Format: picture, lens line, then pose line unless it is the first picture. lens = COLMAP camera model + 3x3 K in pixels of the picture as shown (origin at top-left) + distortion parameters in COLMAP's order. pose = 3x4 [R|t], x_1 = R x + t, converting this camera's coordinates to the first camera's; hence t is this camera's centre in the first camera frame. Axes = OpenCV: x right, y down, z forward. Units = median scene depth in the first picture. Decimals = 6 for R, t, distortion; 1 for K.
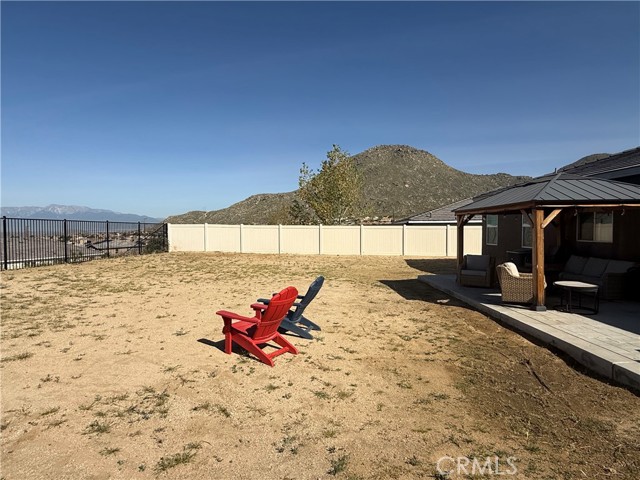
lens RADIAL K [[351.6, 0, 317.3], [0, 351.6, 238.5], [0, 0, 1]] dist [0.003550, -0.000552]
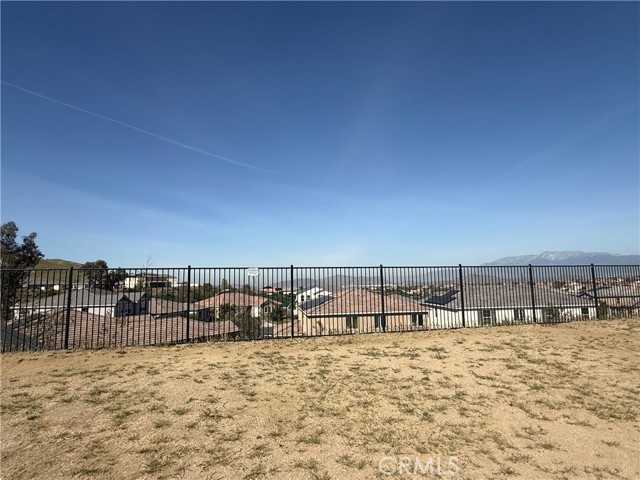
lens RADIAL K [[351.6, 0, 320.3], [0, 351.6, 241.8], [0, 0, 1]] dist [0.003550, -0.000552]
pose [[0.347359, -0.111817, -0.931042, -0.194062], [0.000026, 0.992866, -0.119233, -0.014961], [0.937732, 0.041392, 0.344884, 0.379788]]
